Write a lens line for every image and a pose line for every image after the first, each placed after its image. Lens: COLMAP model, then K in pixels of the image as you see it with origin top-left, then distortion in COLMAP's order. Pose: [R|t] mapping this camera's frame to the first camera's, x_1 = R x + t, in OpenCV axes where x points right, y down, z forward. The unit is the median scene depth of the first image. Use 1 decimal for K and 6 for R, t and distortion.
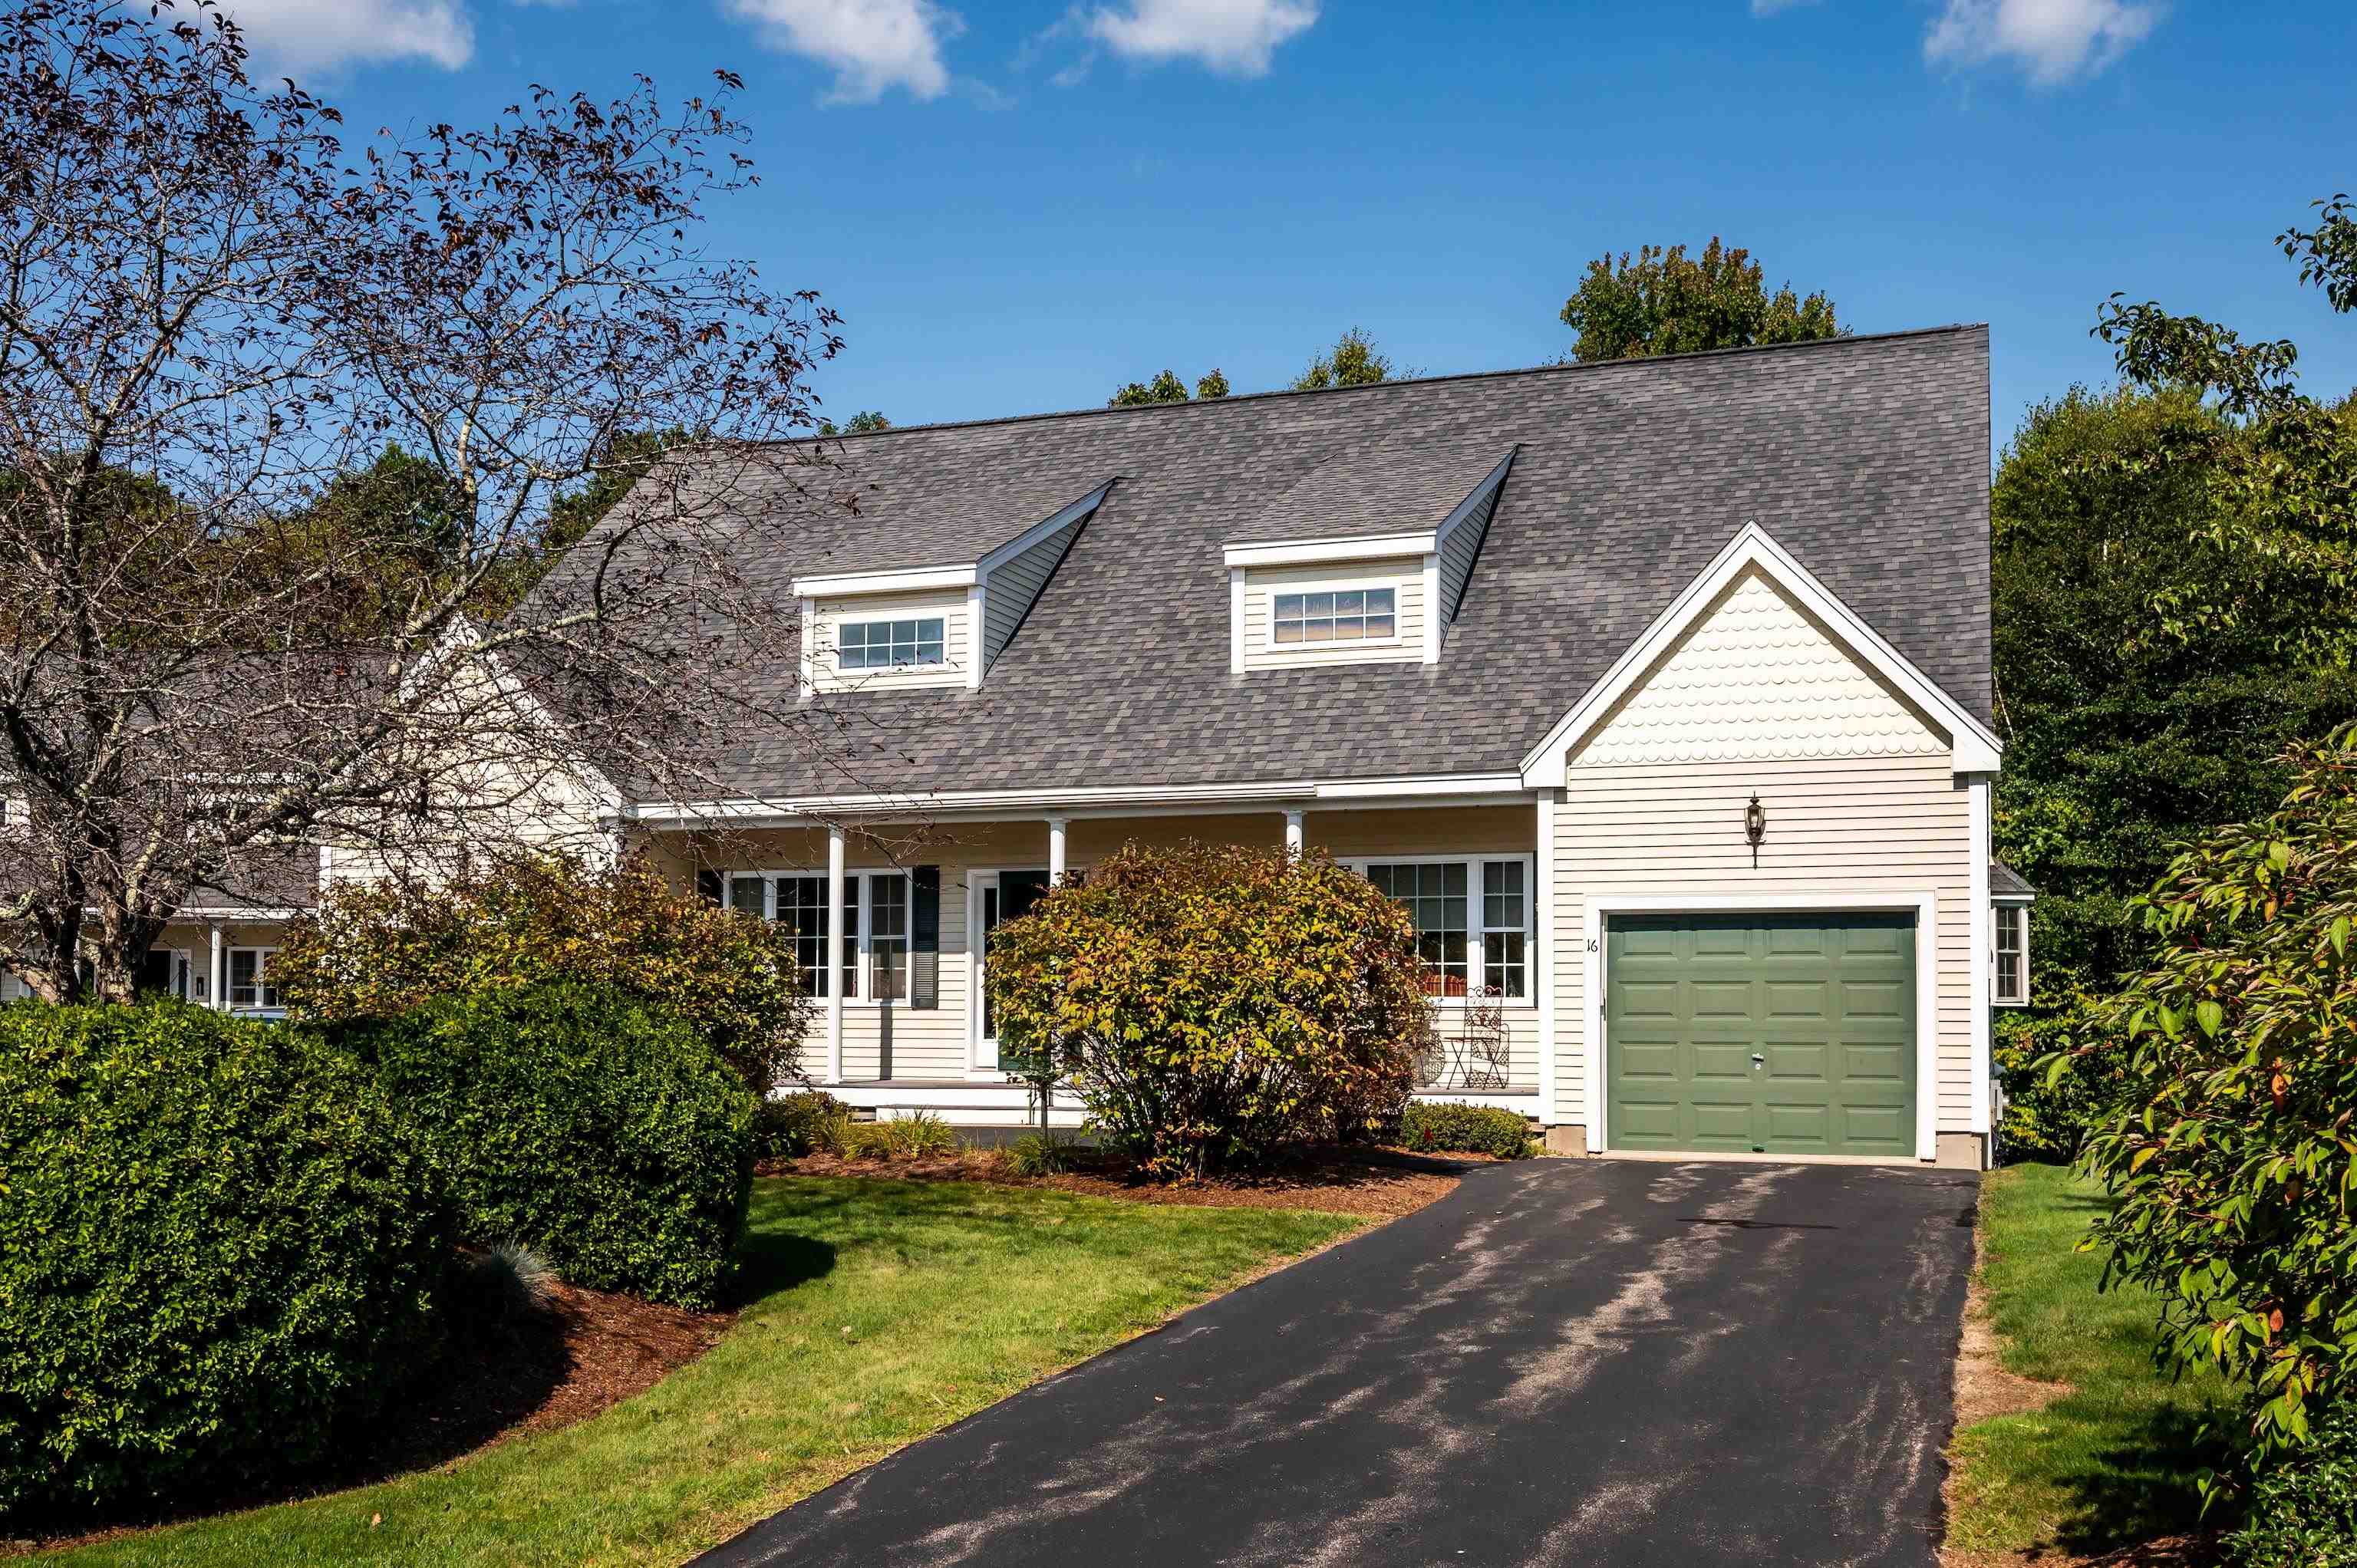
lens RADIAL K [[2241.4, 0, 1175.5], [0, 2241.4, 803.8], [0, 0, 1]] dist [-0.016360, 0.000000]
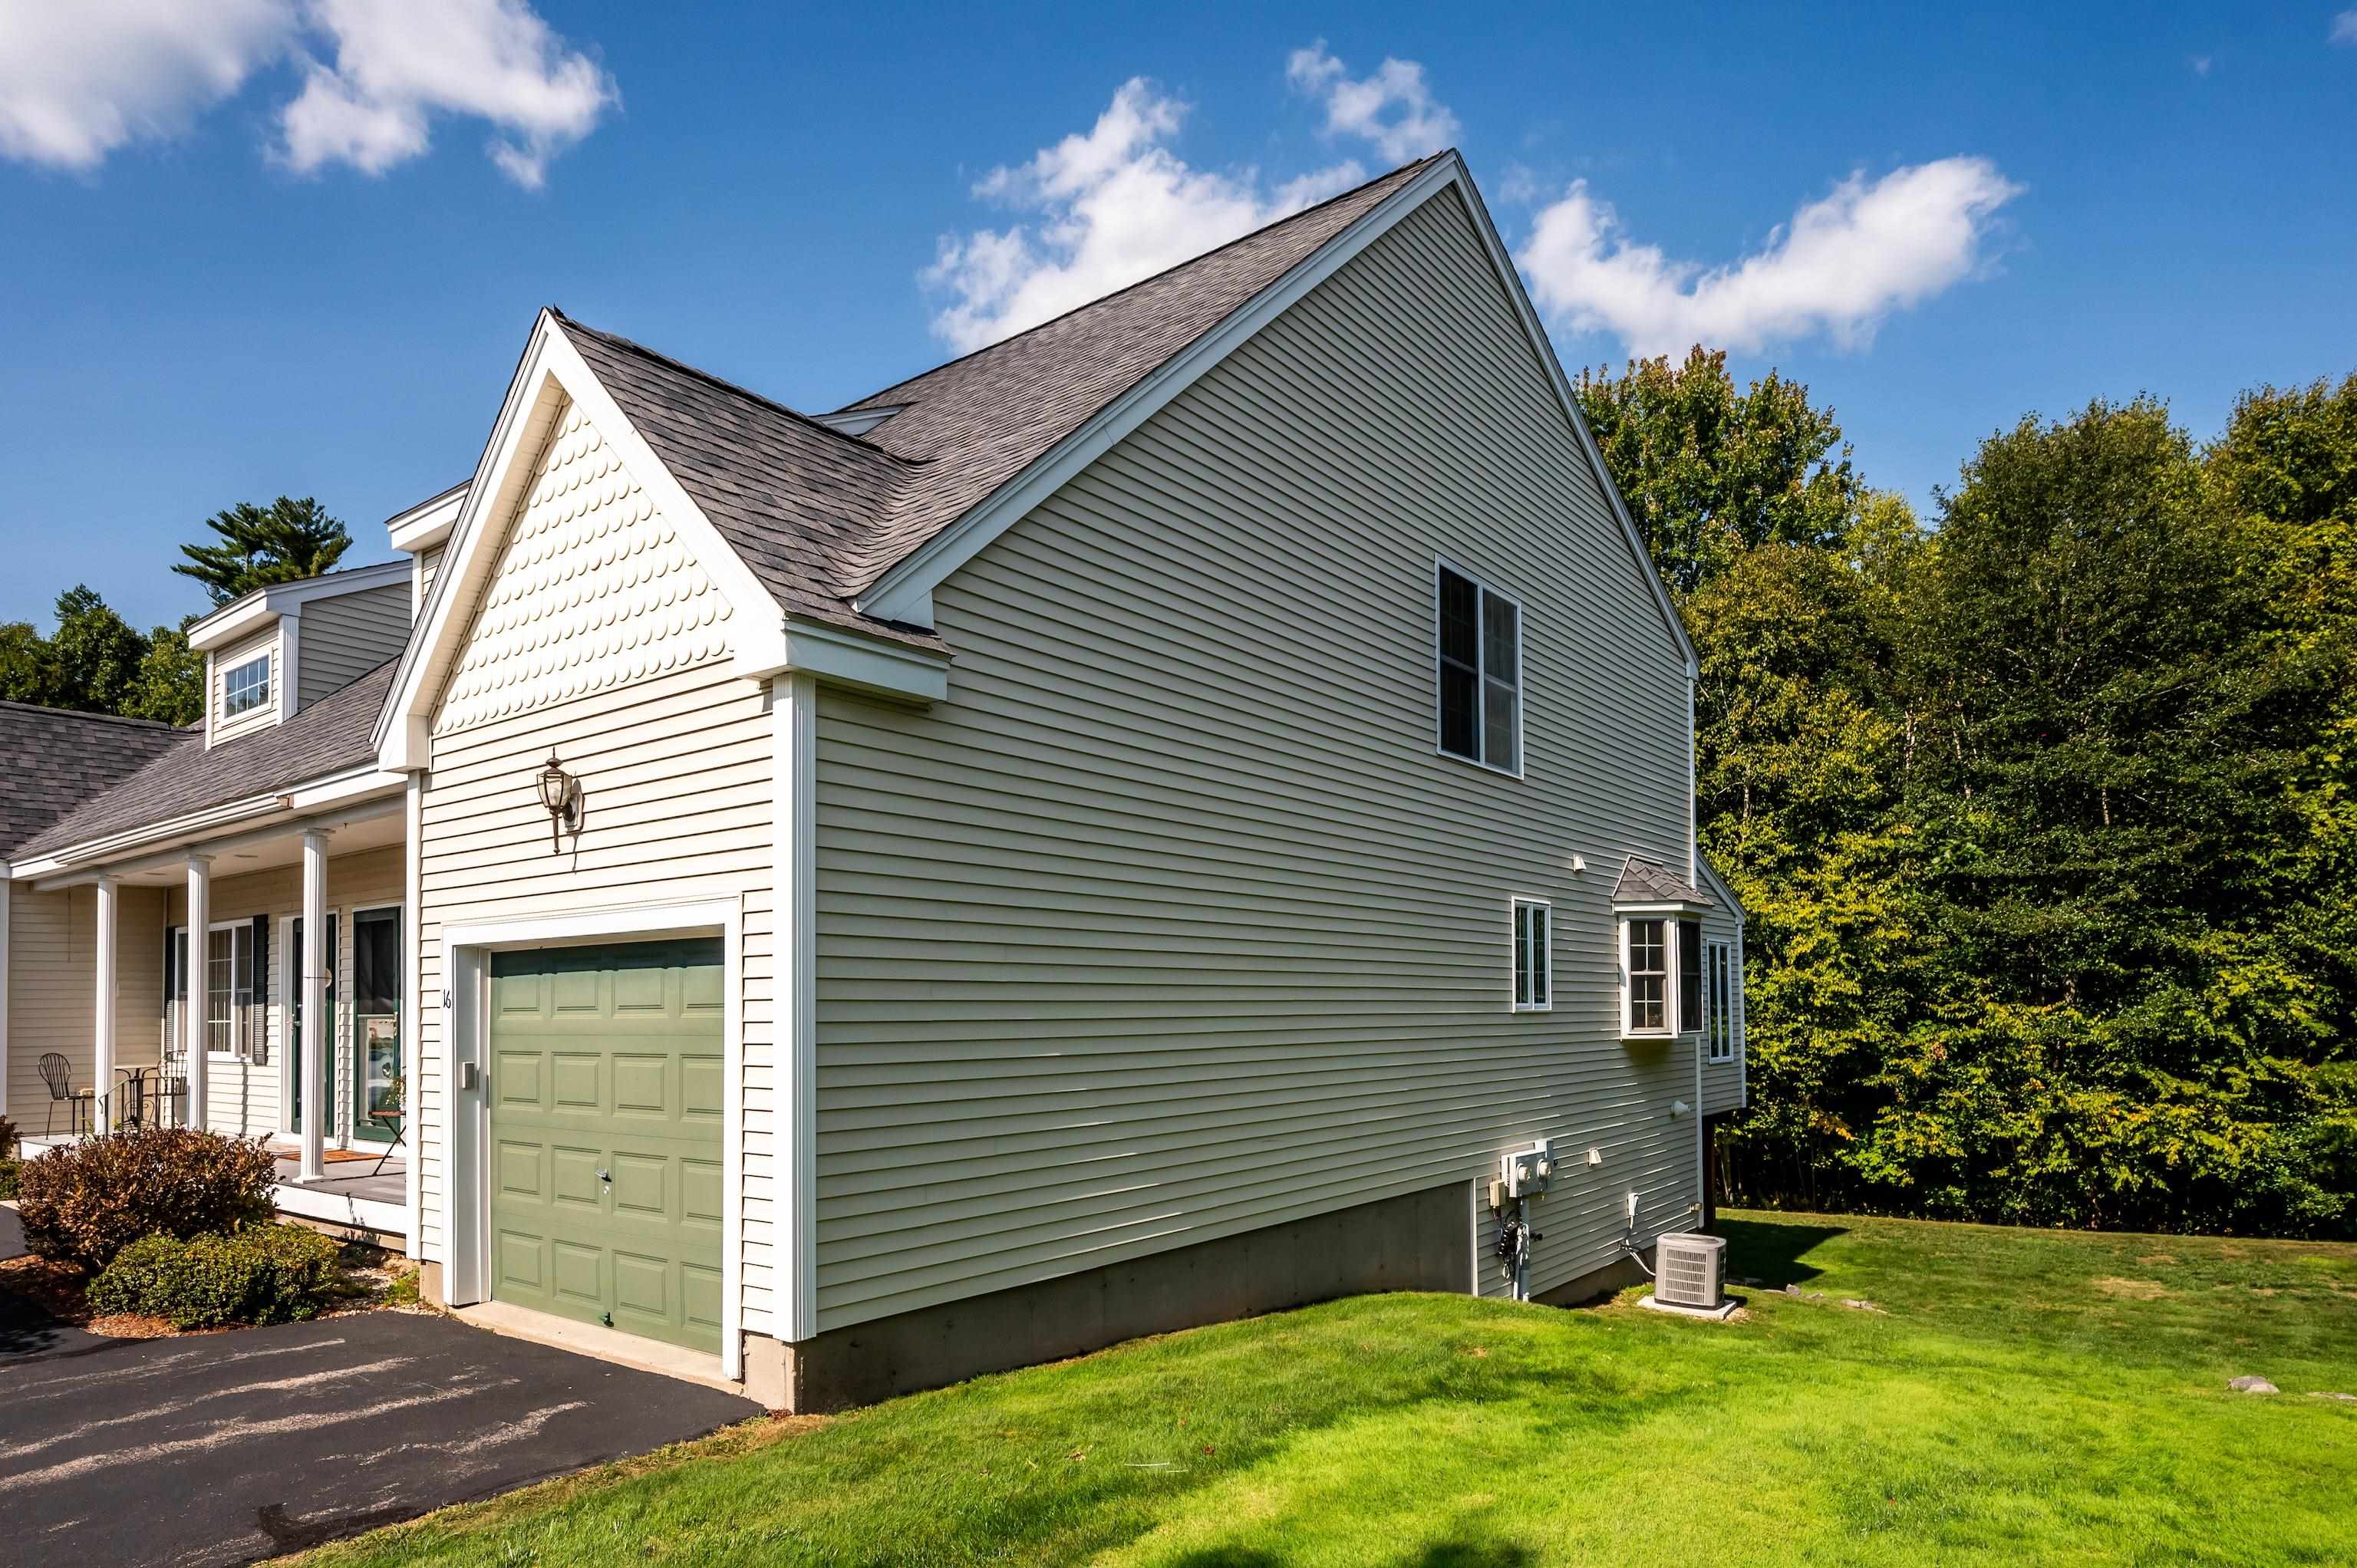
lens RADIAL K [[1379.6, 0, 1147.8], [0, 1379.6, 921.7], [0, 0, 1]] dist [0.001740, -0.000253]
pose [[0.953184, -0.034259, -0.300444, 0.461419], [0.043266, 0.998790, 0.023375, 0.035586], [0.299280, -0.035280, 0.953513, 0.600797]]
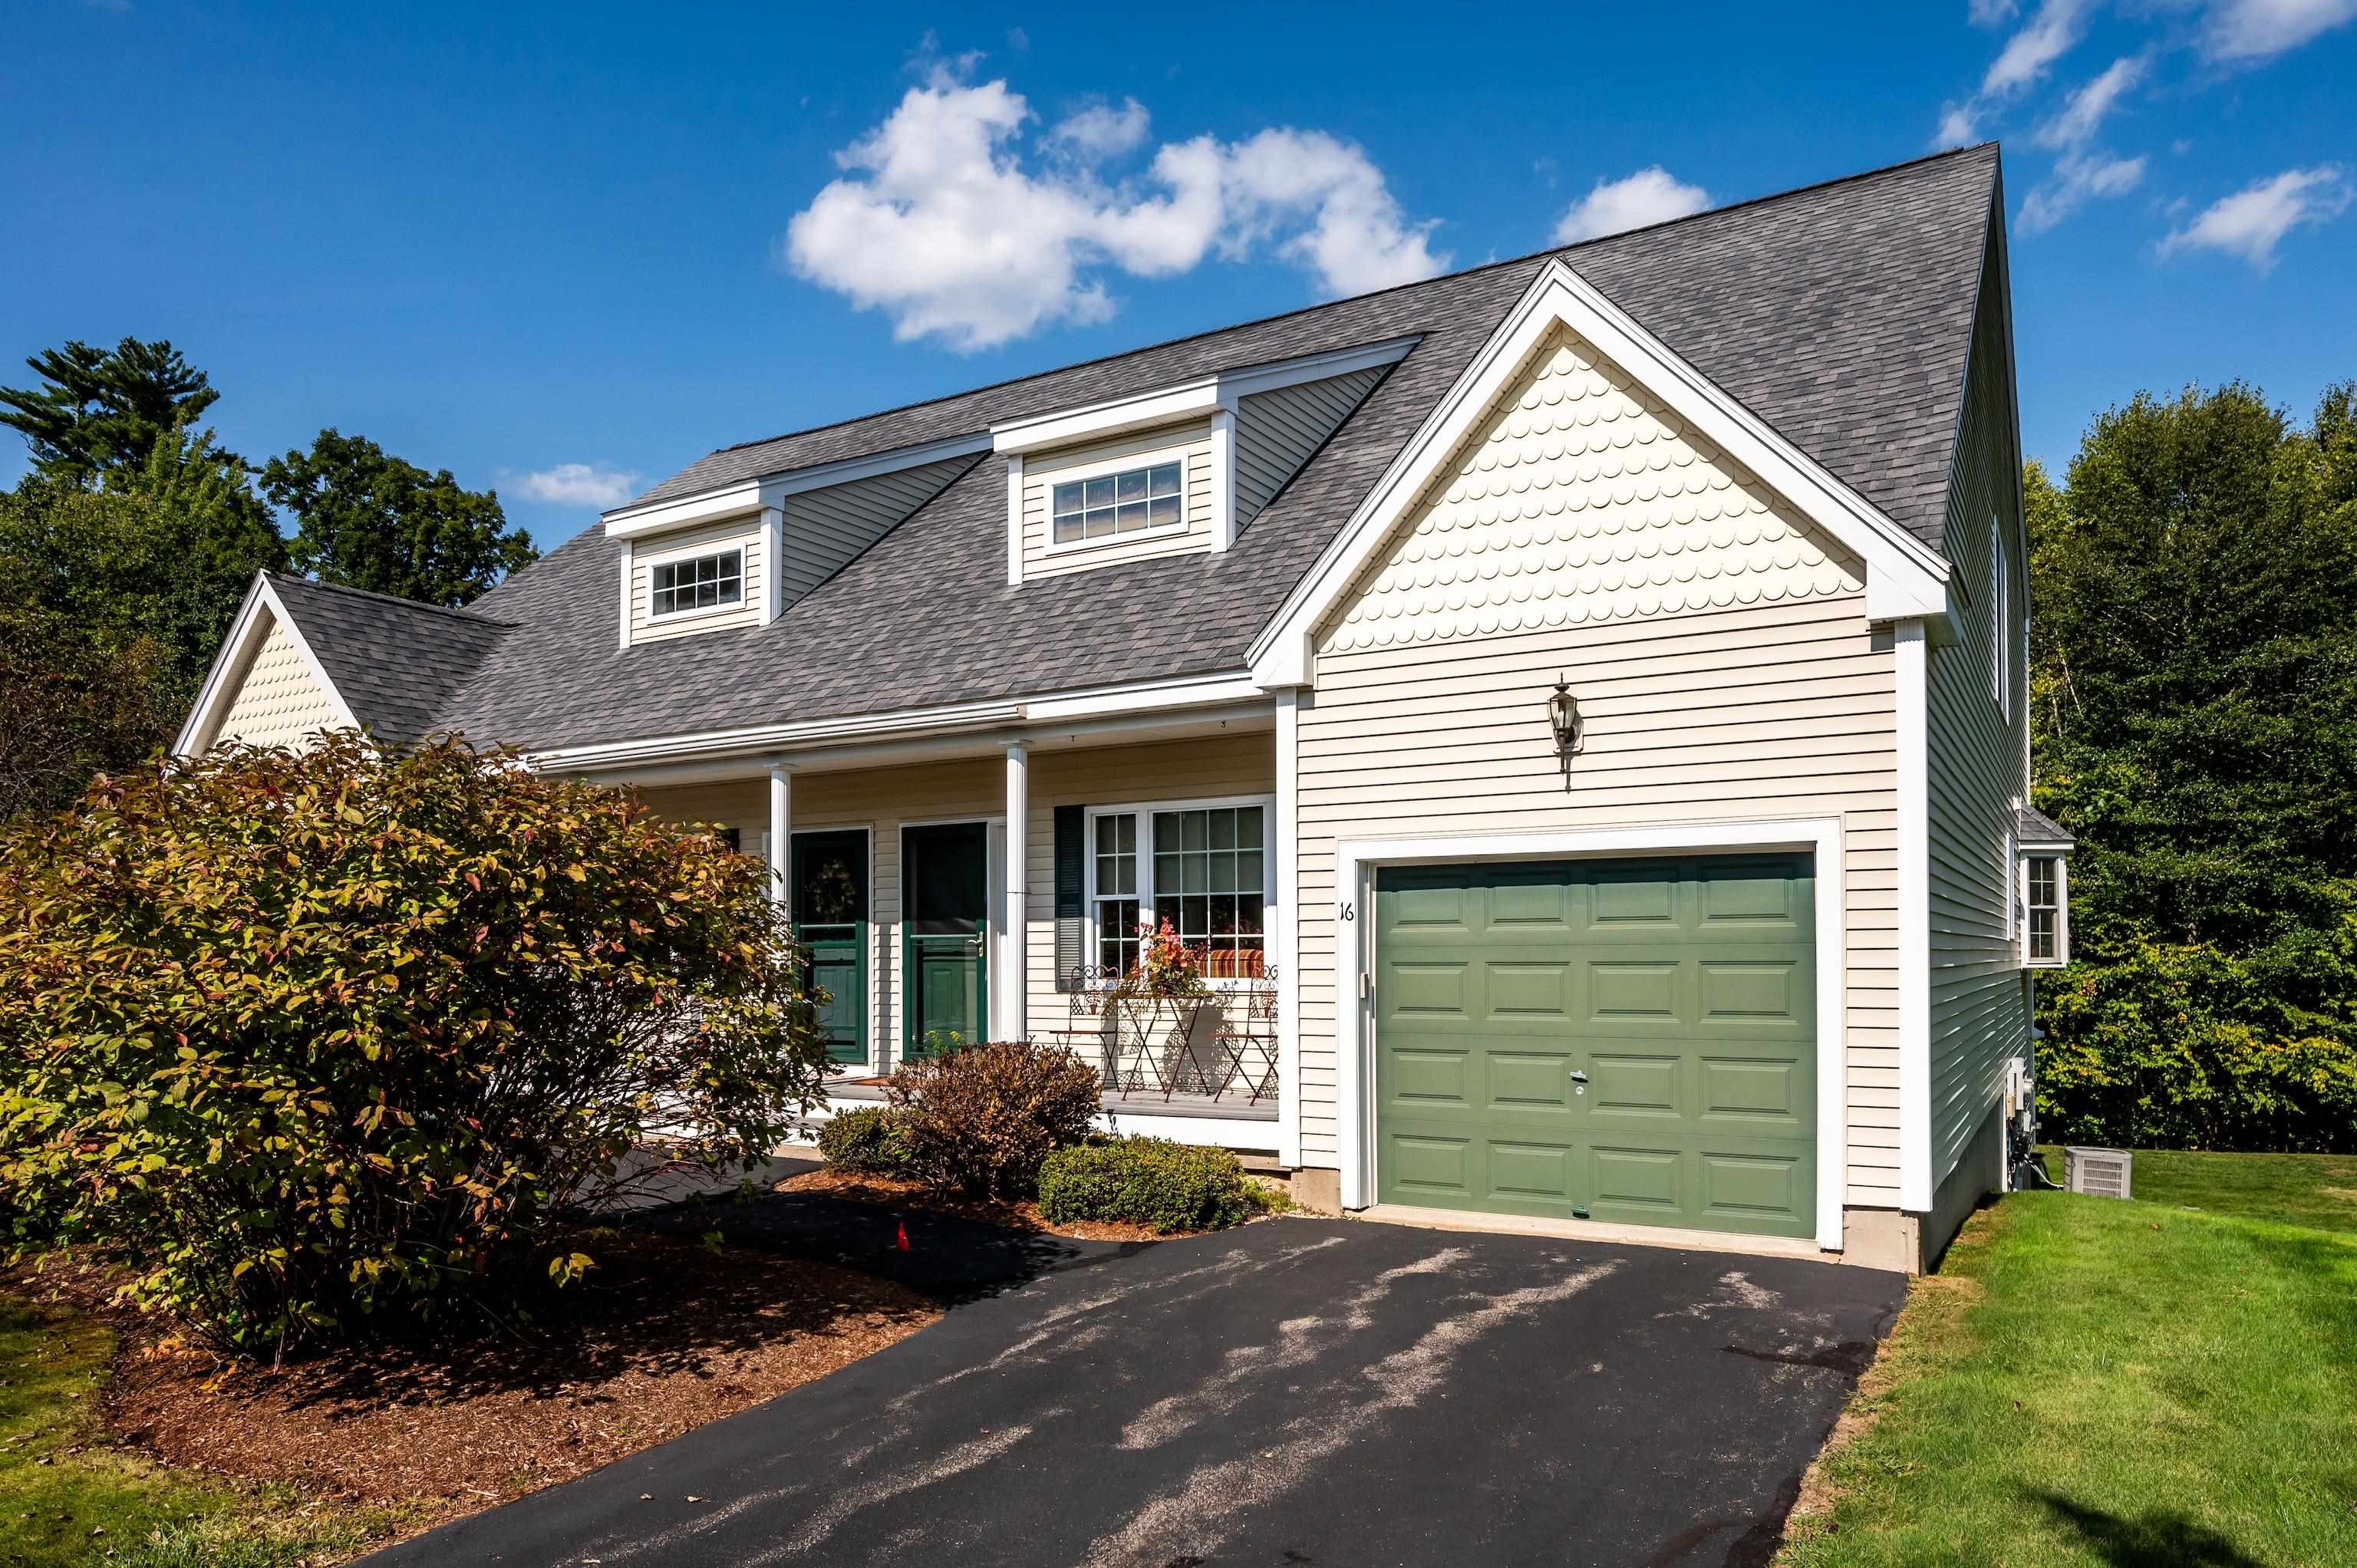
lens RADIAL K [[1477.2, 0, 1303.0], [0, 1477.2, 868.9], [0, 0, 1]] dist [-0.000177, -0.005338]
pose [[0.989942, -0.018638, -0.140240, 0.213346], [0.023761, 0.999107, 0.034939, 0.030417], [0.139464, -0.037920, 0.989501, 0.491690]]
